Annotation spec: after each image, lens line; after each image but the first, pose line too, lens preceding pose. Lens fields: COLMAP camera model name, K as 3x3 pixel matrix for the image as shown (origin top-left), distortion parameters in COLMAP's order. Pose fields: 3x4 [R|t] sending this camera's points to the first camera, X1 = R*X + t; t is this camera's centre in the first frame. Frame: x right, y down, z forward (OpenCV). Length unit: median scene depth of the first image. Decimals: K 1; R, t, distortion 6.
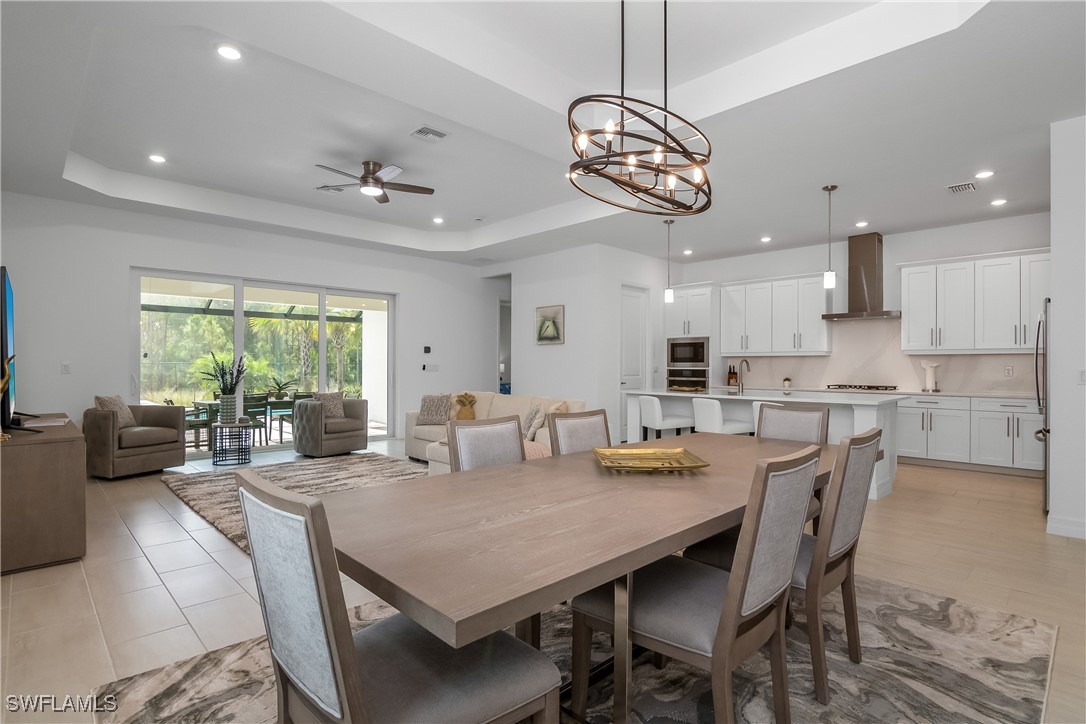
lens RADIAL K [[542.1, 0, 539.1], [0, 542.1, 361.3], [0, 0, 1]] dist [-0.020681, 0.004816]
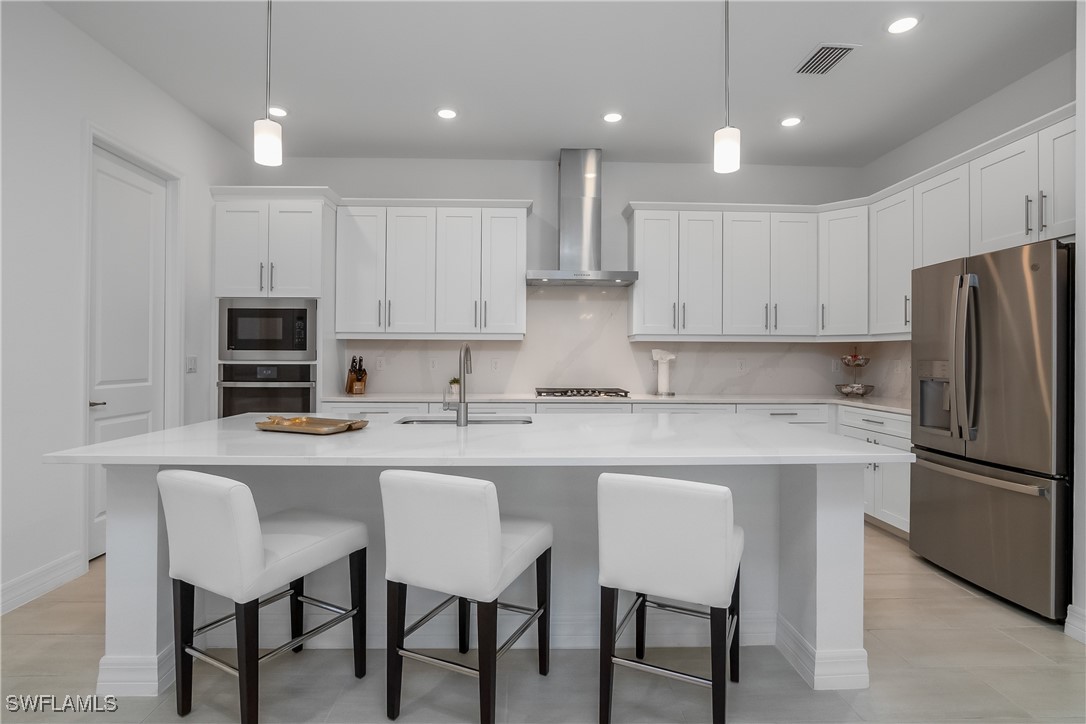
lens RADIAL K [[542.1, 0, 538.0], [0, 542.1, 354.6], [0, 0, 1]] dist [-0.020681, 0.004816]
pose [[0.678627, 0.002594, 0.734479, 0.102793], [-0.009248, 0.999945, 0.005013, 0.001896], [-0.734425, -0.010194, 0.678613, 0.597445]]
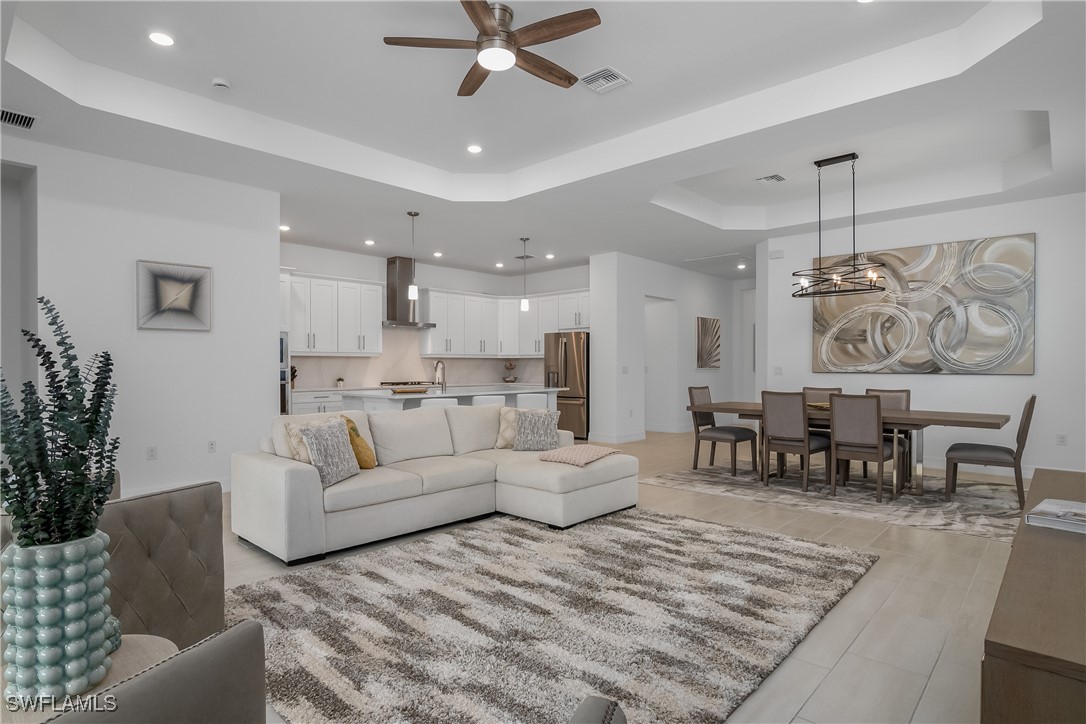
lens RADIAL K [[572.0, 0, 542.8], [0, 572.0, 368.0], [0, 0, 1]] dist [-0.017752, 0.000699]
pose [[-0.051377, -0.007745, 0.998649, -0.690254], [-0.004719, 0.999961, 0.007512, 0.001867], [-0.998668, -0.004326, -0.051411, 0.745611]]
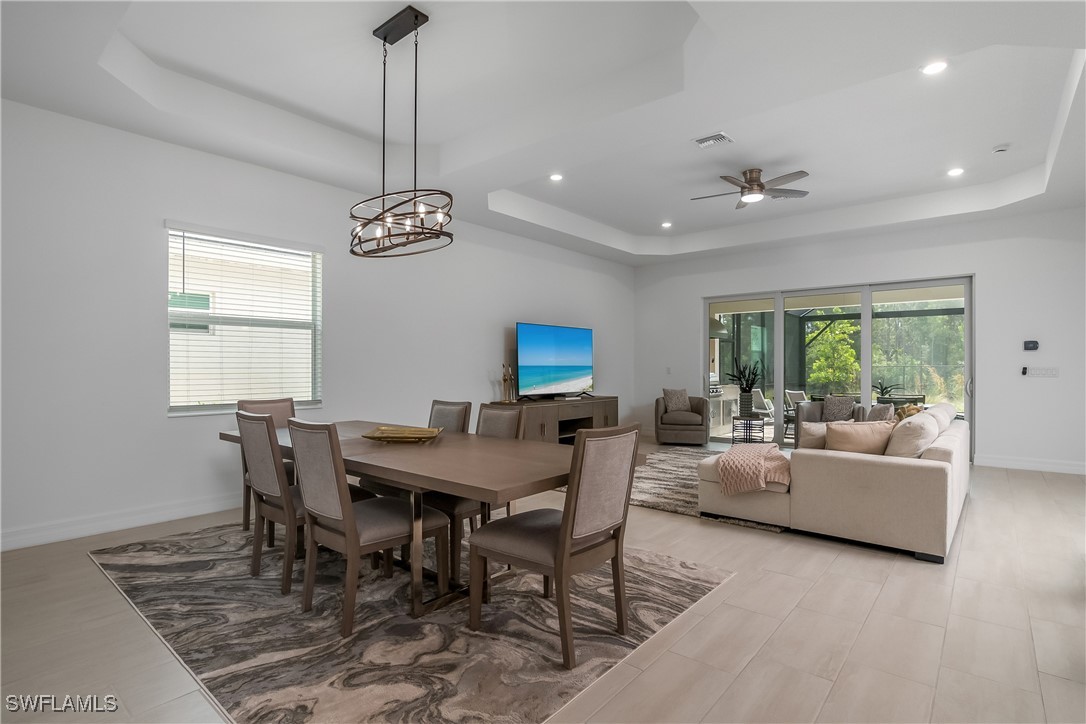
lens RADIAL K [[542.1, 0, 544.3], [0, 542.1, 364.8], [0, 0, 1]] dist [-0.020681, 0.004816]
pose [[0.090154, -0.012352, -0.995851, 0.516367], [0.006403, 0.999910, -0.011823, 0.009056], [0.995907, -0.005310, 0.090225, 0.391057]]
